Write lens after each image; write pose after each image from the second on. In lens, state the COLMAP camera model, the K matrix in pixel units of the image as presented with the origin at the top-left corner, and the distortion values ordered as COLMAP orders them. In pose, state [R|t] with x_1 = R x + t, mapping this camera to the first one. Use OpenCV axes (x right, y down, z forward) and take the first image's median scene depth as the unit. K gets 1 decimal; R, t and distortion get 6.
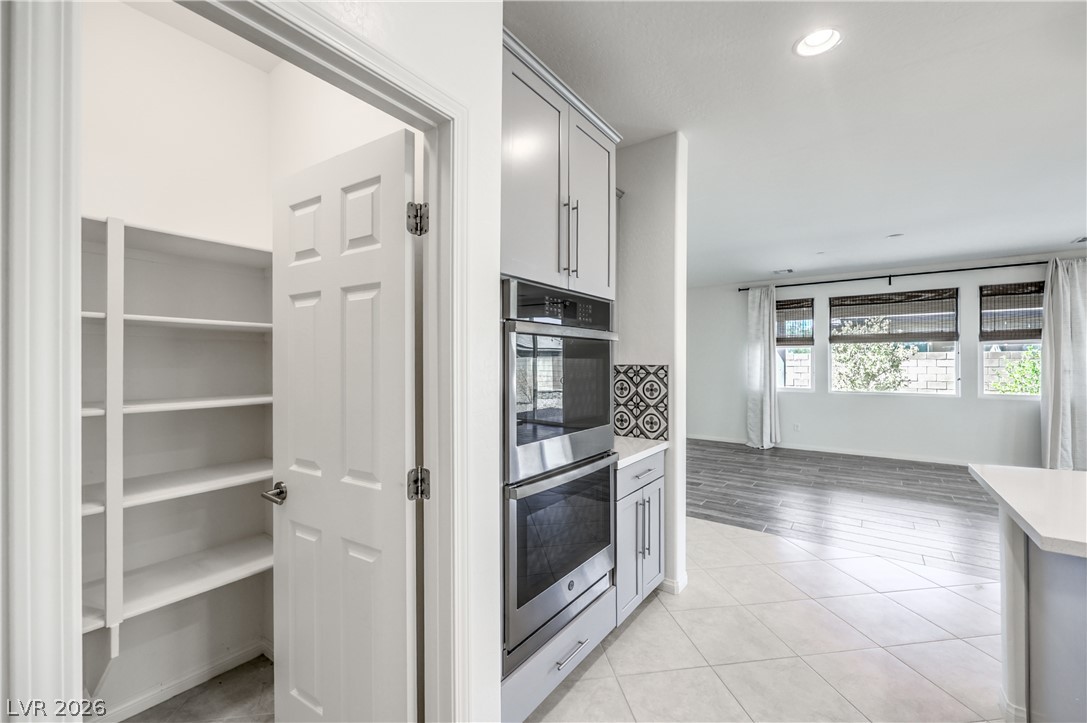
lens RADIAL K [[442.6, 0, 541.7], [0, 442.6, 360.4], [0, 0, 1]] dist [0.000713, 0.000008]
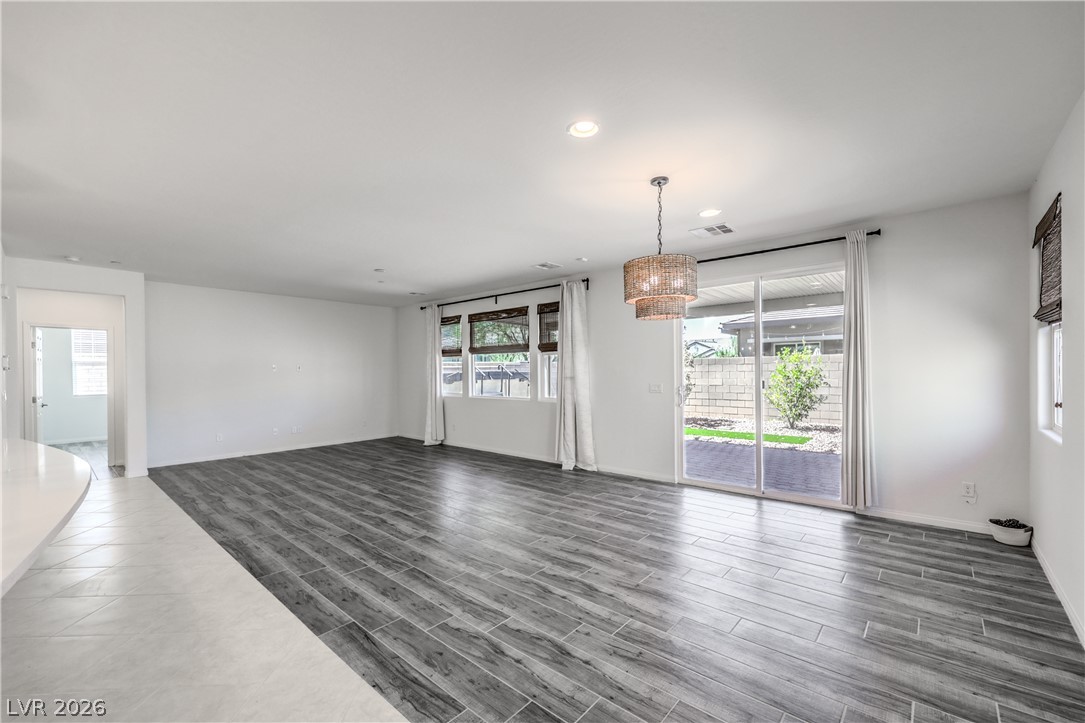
lens RADIAL K [[447.2, 0, 547.1], [0, 447.2, 372.7], [0, 0, 1]] dist [-0.000899, 0.000007]
pose [[0.996056, -0.009434, -0.088223, 1.194566], [0.010775, 0.999833, 0.014734, -0.005975], [0.088069, -0.015627, 0.995992, -0.183659]]
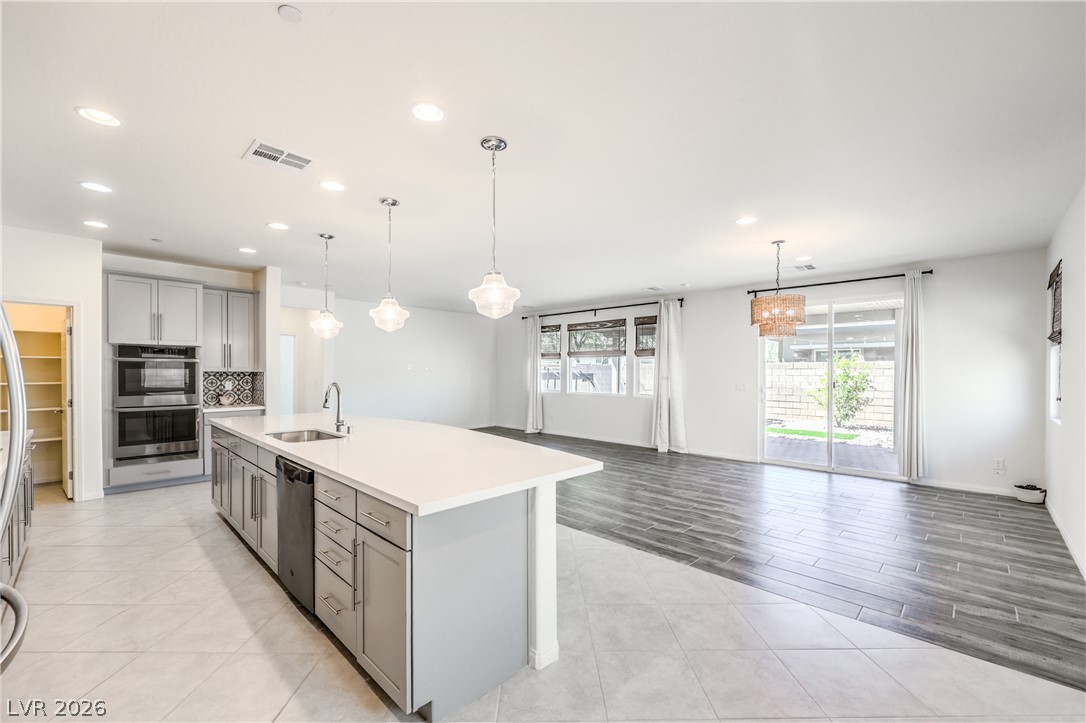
lens RADIAL K [[446.4, 0, 545.9], [0, 446.4, 374.0], [0, 0, 1]] dist [-0.001341, -0.000163]
pose [[0.990326, 0.004801, -0.138678, 0.970823], [-0.002937, 0.999903, 0.013646, -0.006291], [0.138730, -0.013107, 0.990243, -0.493360]]
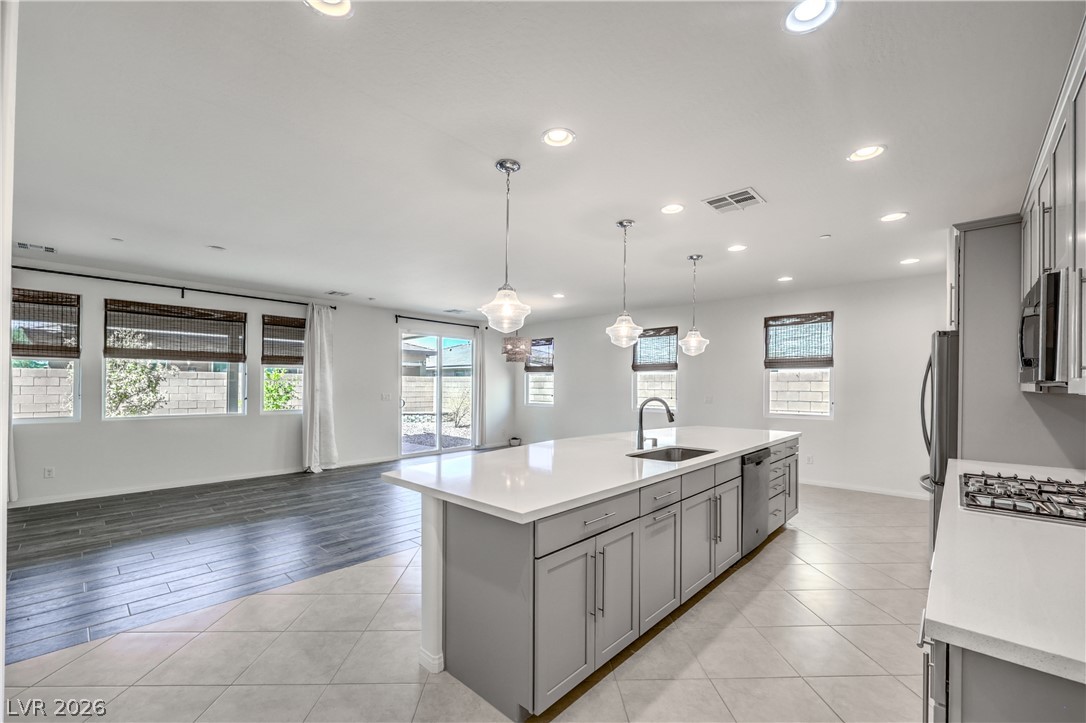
lens RADIAL K [[446.2, 0, 542.2], [0, 446.2, 387.2], [0, 0, 1]] dist [-0.001118, -0.000129]
pose [[0.119686, -0.004072, 0.992803, -0.048244], [-0.013963, 0.999886, 0.005784, -0.001411], [-0.992714, -0.014555, 0.119615, 0.173024]]
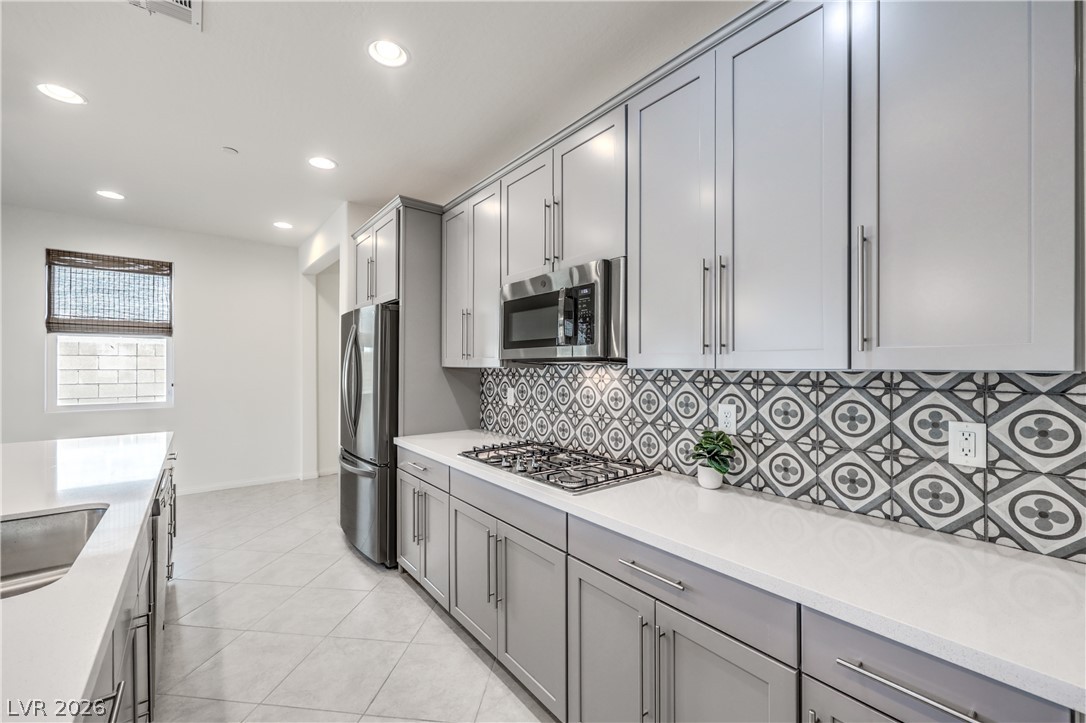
lens RADIAL K [[443.5, 0, 539.9], [0, 443.5, 363.7], [0, 0, 1]] dist [0.017763, 0.000023]
pose [[-0.961135, 0.003611, 0.276054, 0.245924], [0.003083, 0.999992, -0.002347, -0.001658], [-0.276060, -0.001405, -0.961139, 0.202193]]
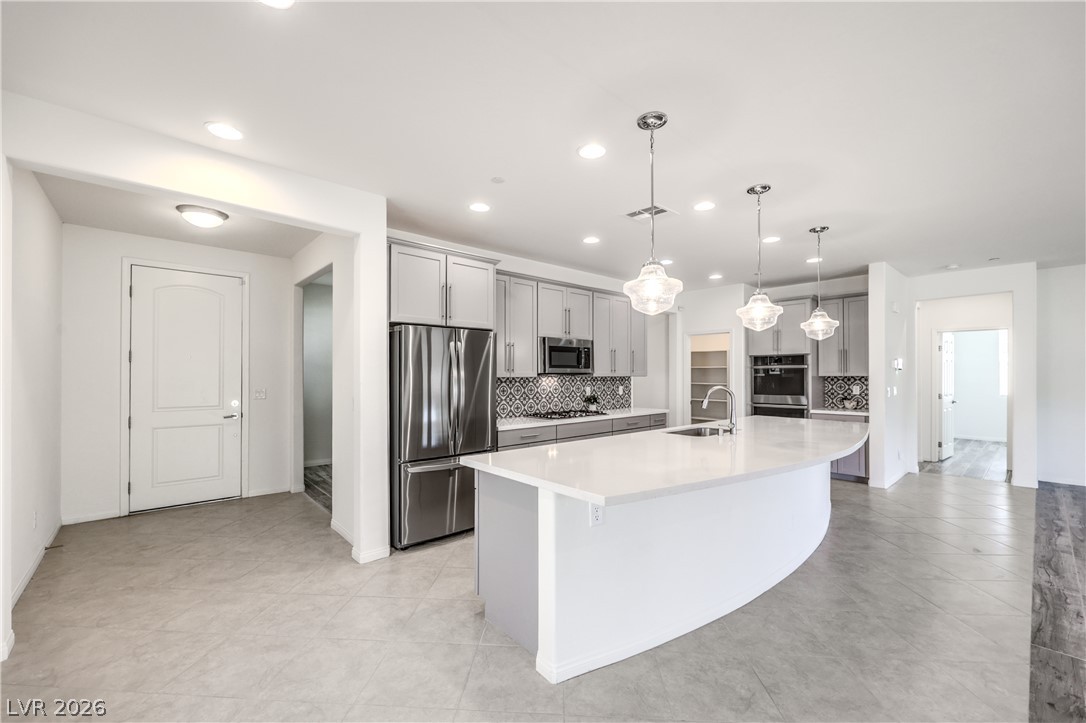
lens RADIAL K [[439.7, 0, 543.1], [0, 439.7, 370.8], [0, 0, 1]] dist [-0.000315, -0.000303]
pose [[-0.216518, -0.008401, -0.976242, 1.291199], [0.005968, 0.999933, -0.009929, -0.002208], [0.976260, -0.007976, -0.216454, -0.022979]]
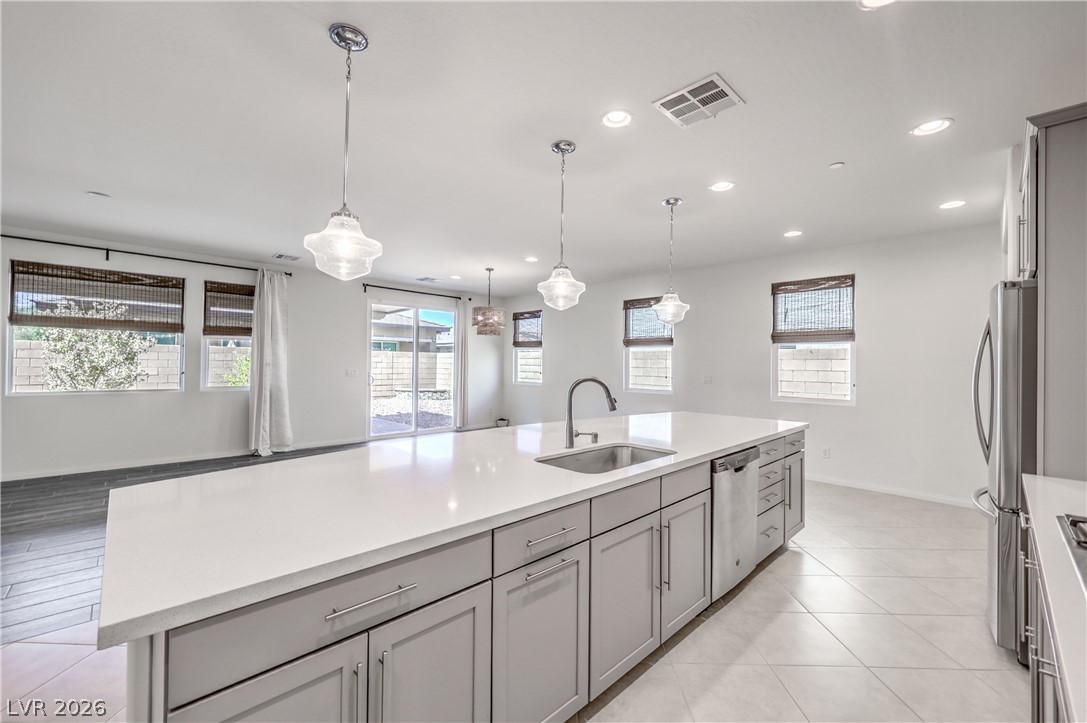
lens RADIAL K [[440.8, 0, 544.2], [0, 440.8, 358.4], [0, 0, 1]] dist [-0.001267, 0.000024]
pose [[0.168370, 0.011693, 0.985654, 0.137045], [-0.022430, 0.999716, -0.008028, 0.000710], [-0.985469, -0.020757, 0.168585, 0.064822]]
